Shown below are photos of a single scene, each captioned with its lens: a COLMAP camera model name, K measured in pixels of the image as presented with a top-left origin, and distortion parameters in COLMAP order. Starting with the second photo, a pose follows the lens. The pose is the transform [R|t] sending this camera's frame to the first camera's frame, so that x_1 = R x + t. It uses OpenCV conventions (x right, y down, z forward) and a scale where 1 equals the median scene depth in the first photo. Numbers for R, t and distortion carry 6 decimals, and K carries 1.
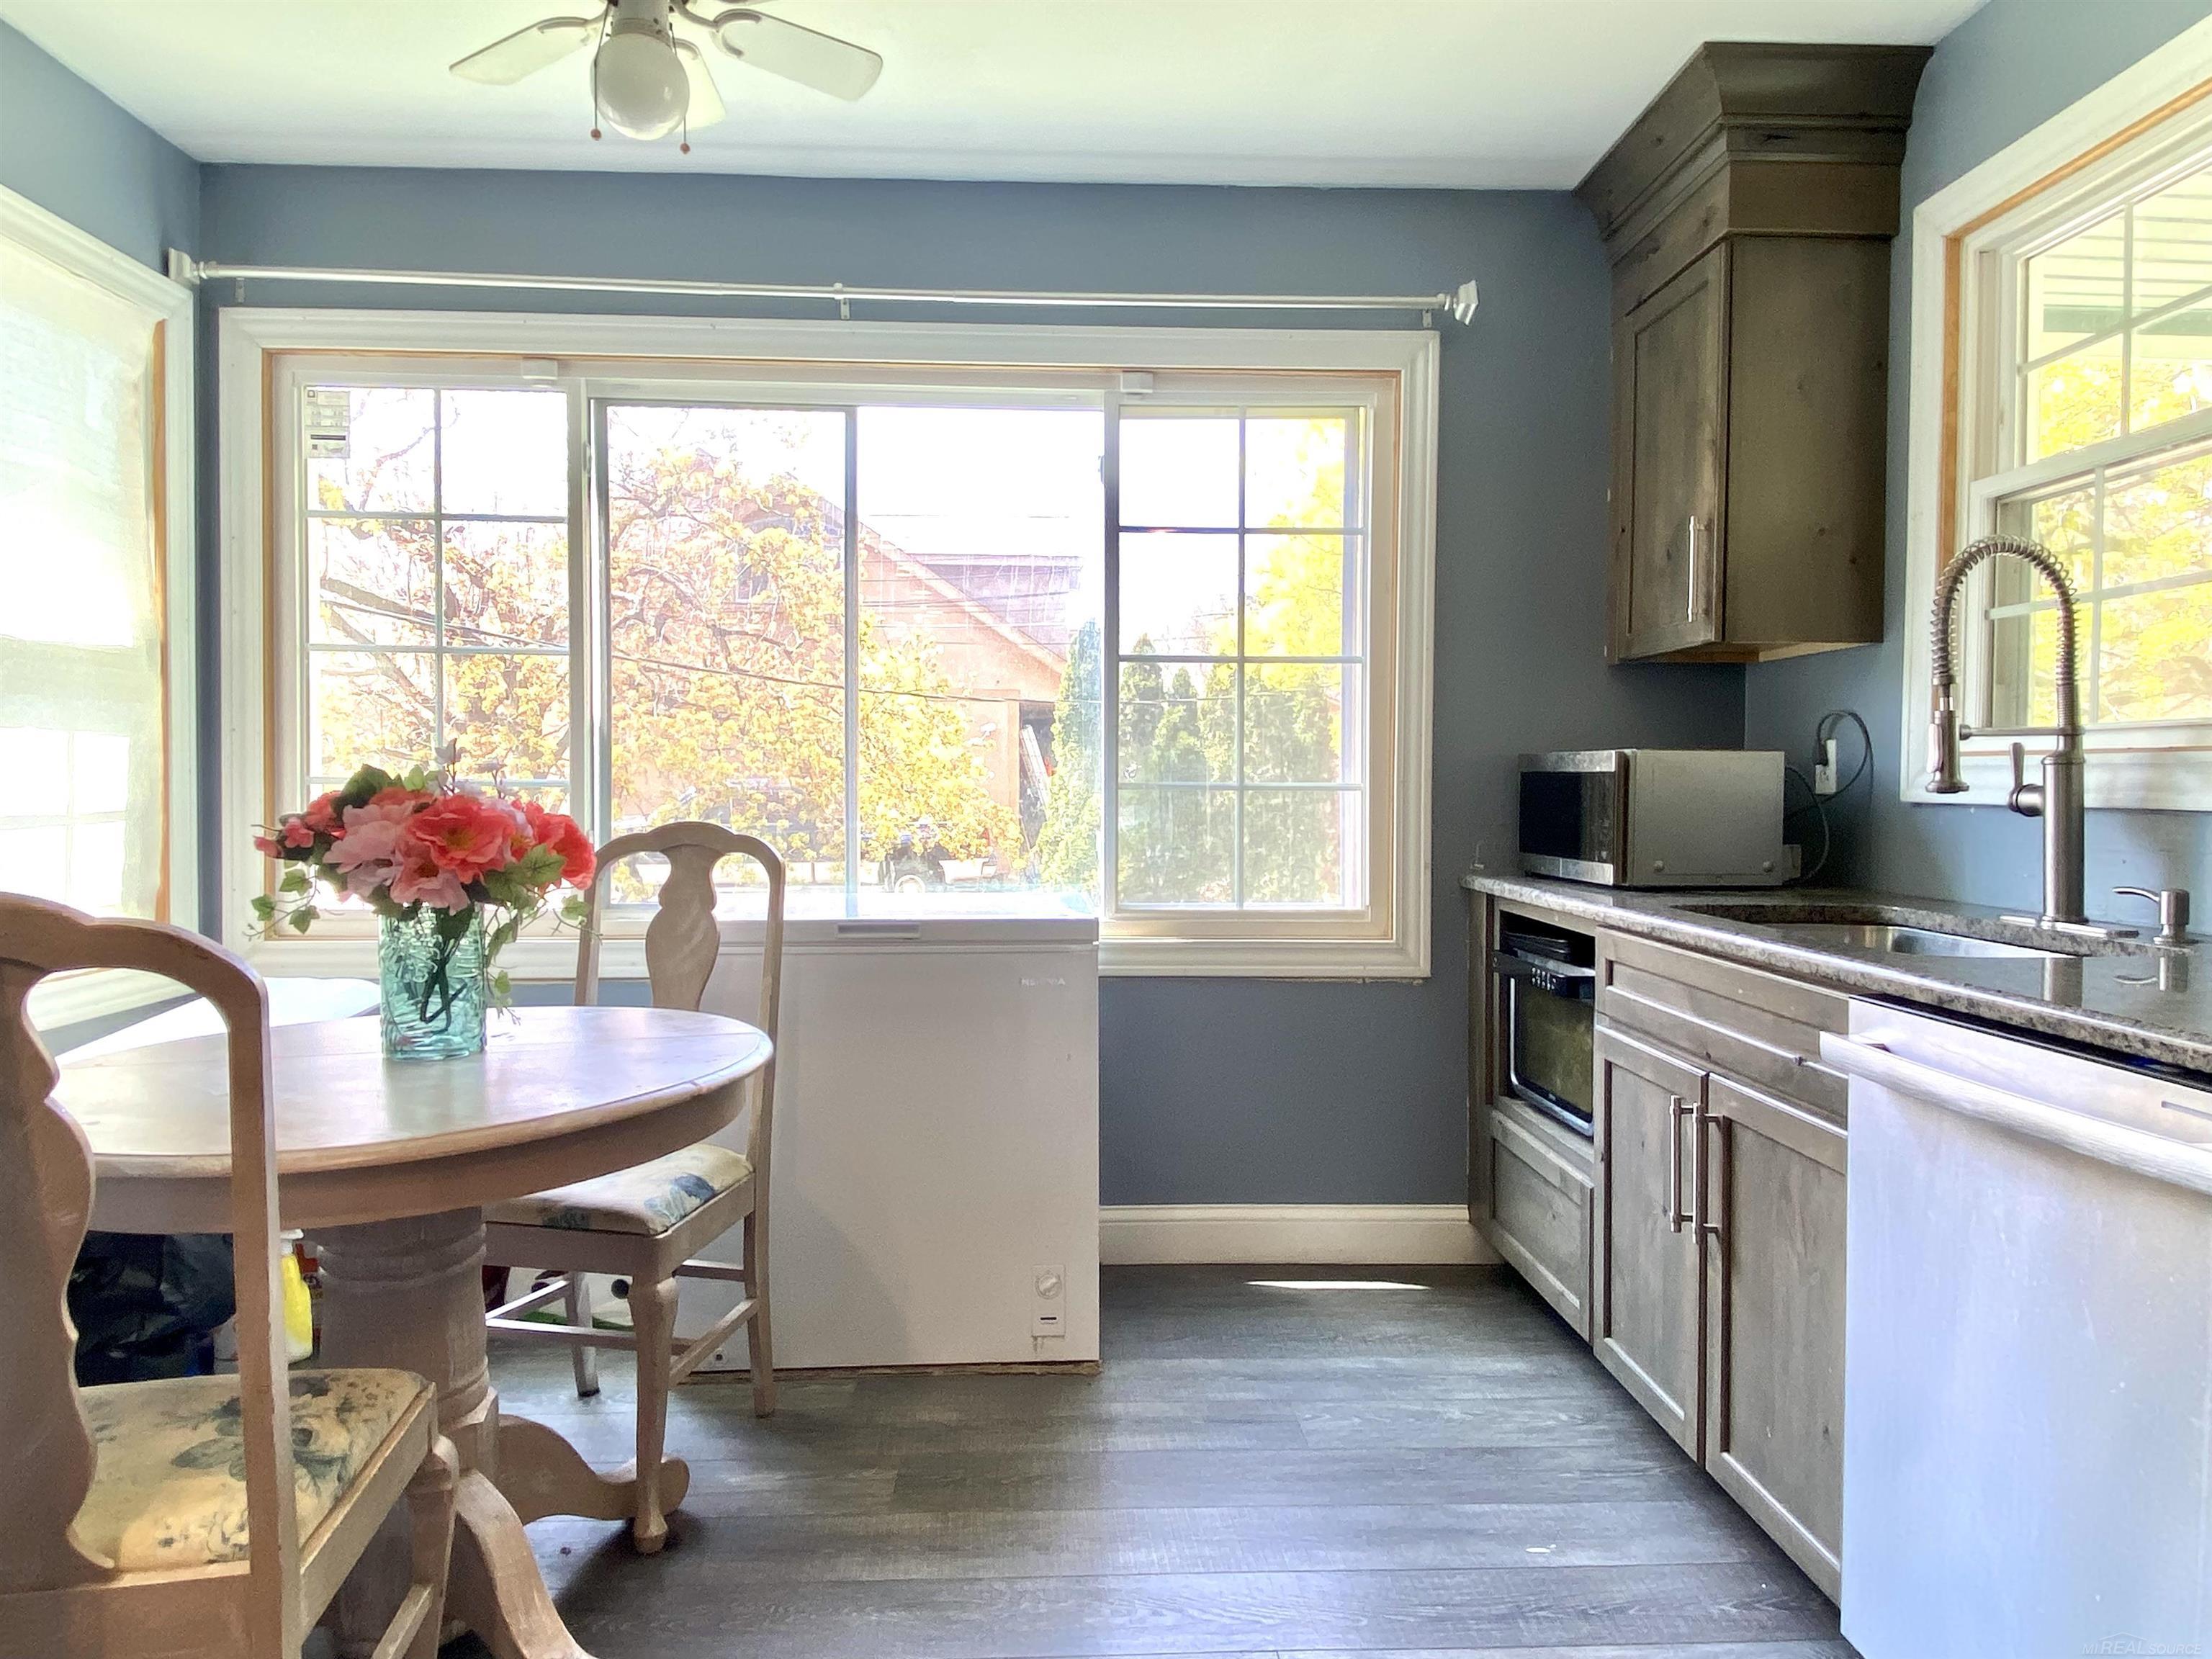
lens RADIAL K [[1389.4, 0, 1105.9], [0, 1389.4, 822.8], [0, 0, 1]] dist [-0.005760, -0.007569]
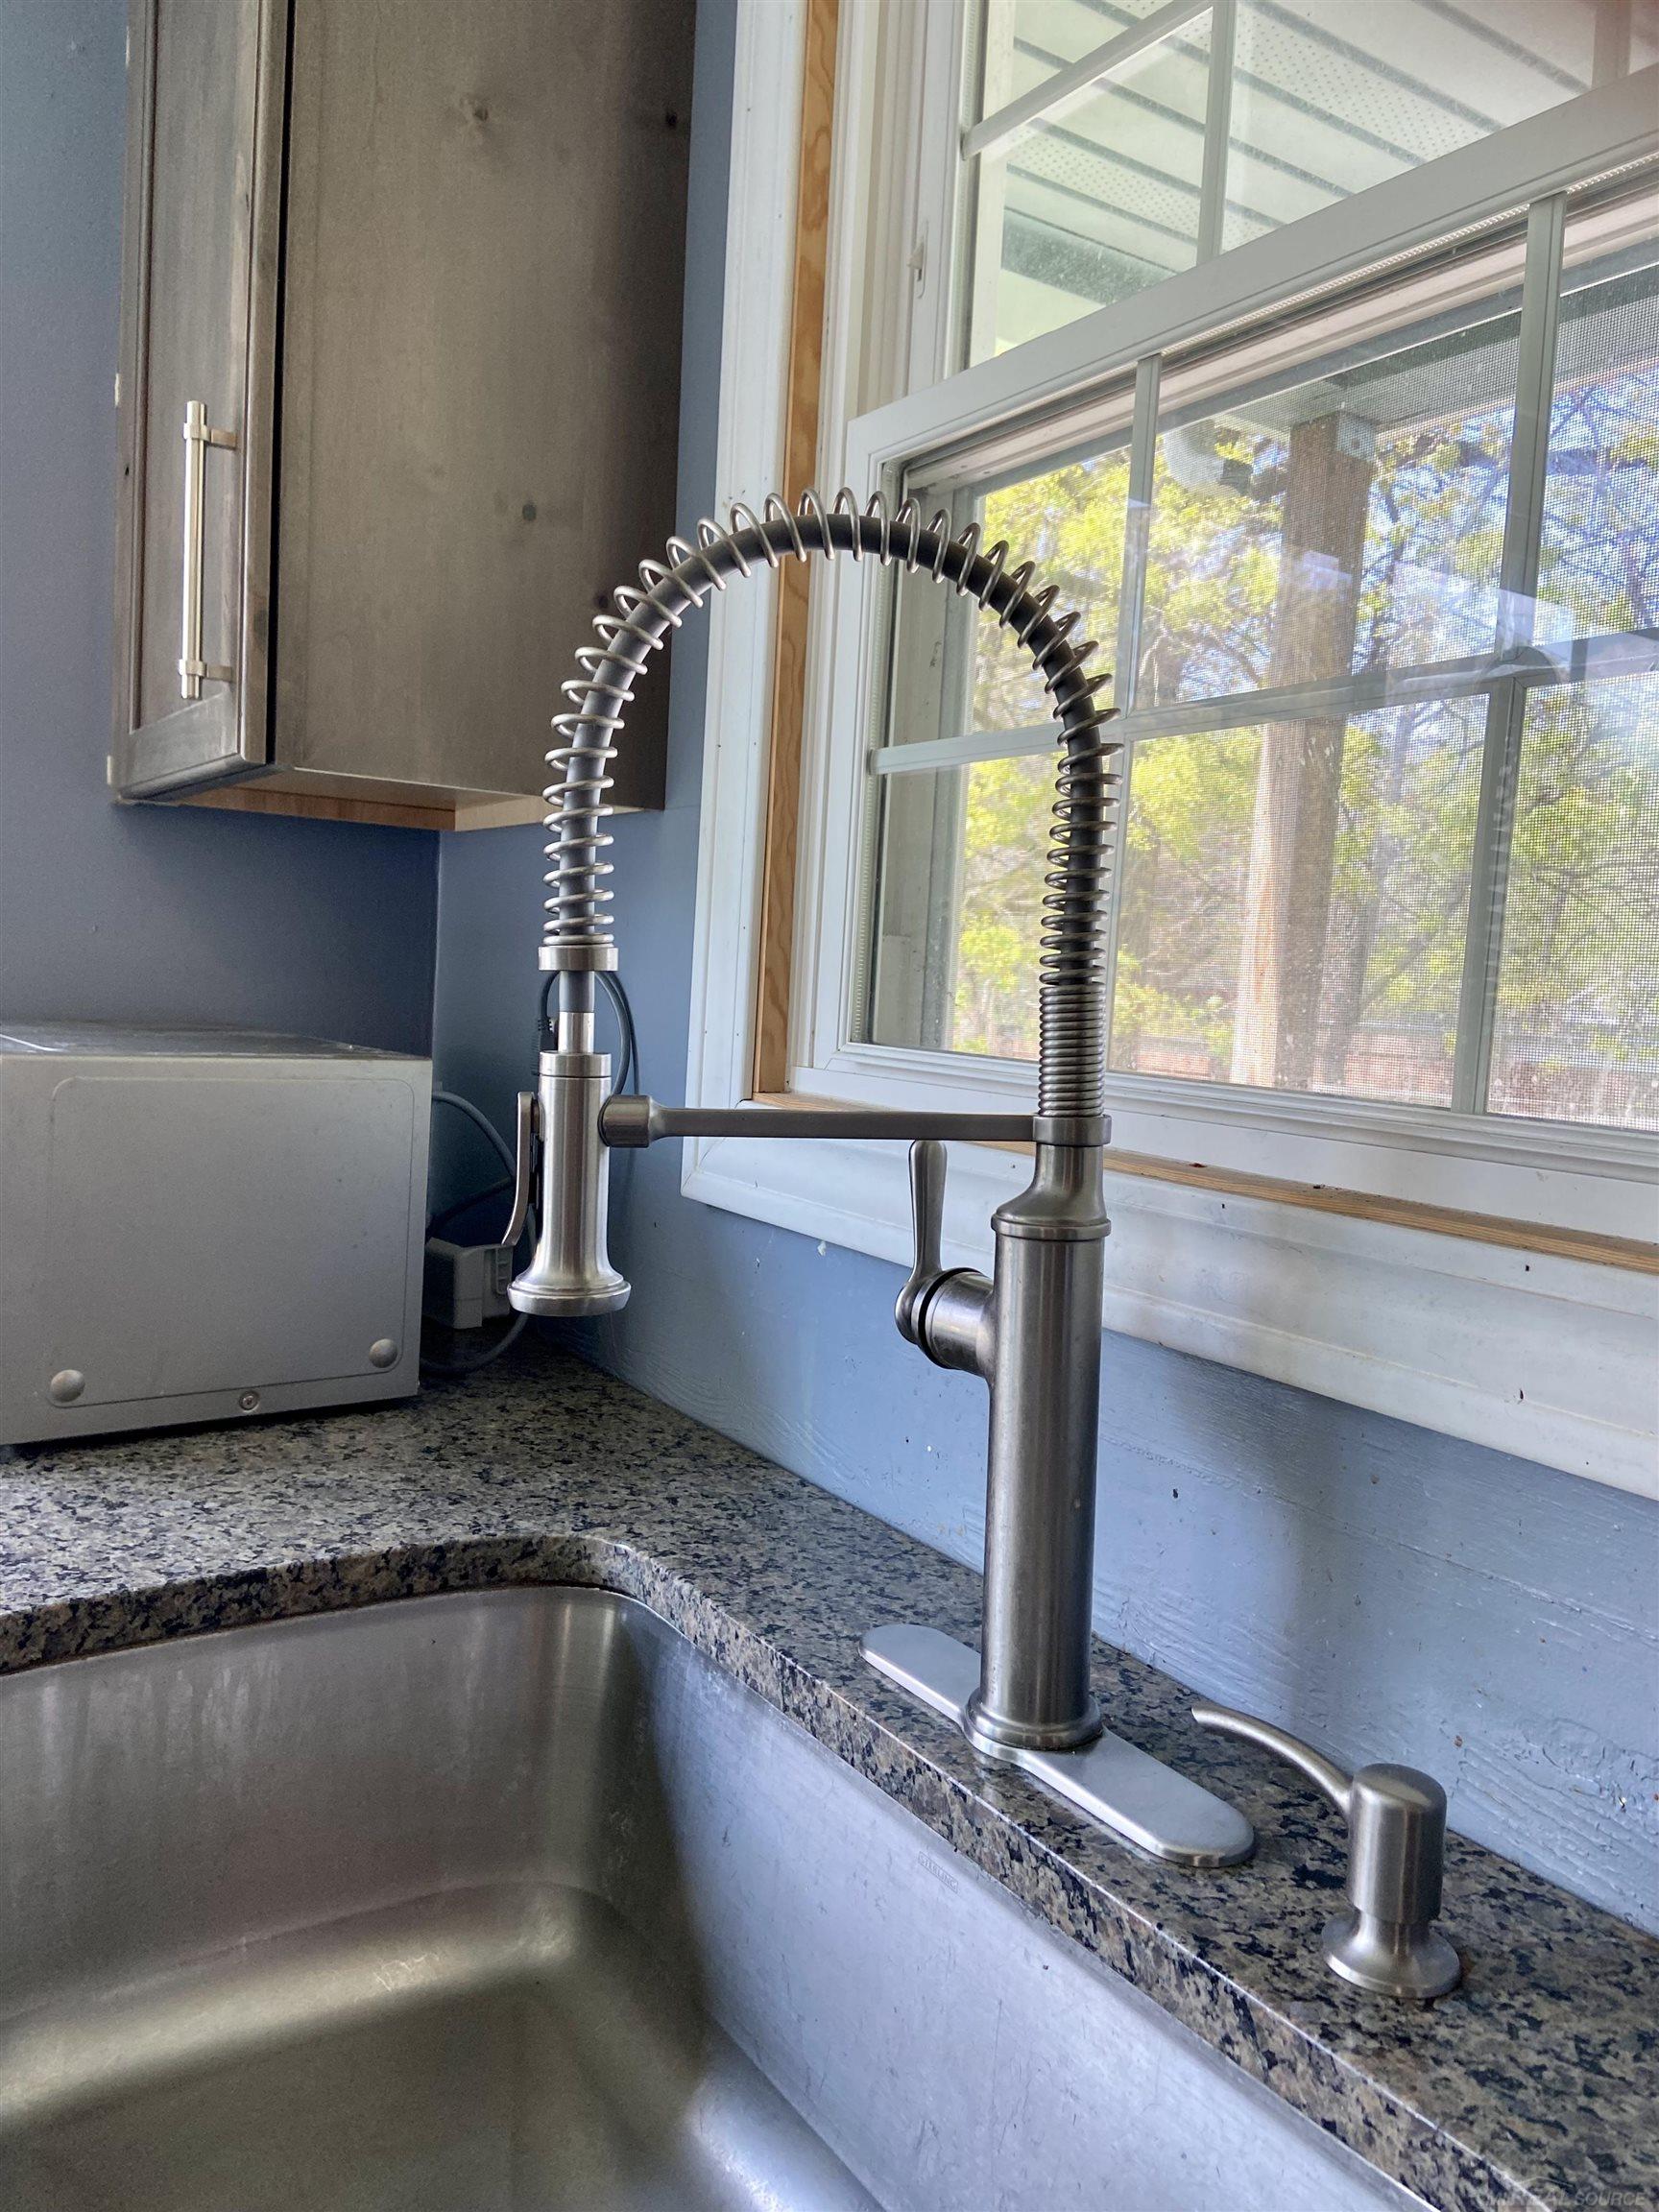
lens RADIAL K [[1660.6, 0, 831.2], [0, 1660.6, 1098.3], [0, 0, 1]] dist [0.057356, -0.010415]
pose [[0.859620, -0.000133, 0.510935, 0.391689], [-0.030327, 0.998224, 0.051283, -0.078592], [-0.510034, -0.059579, 0.858088, 0.603993]]
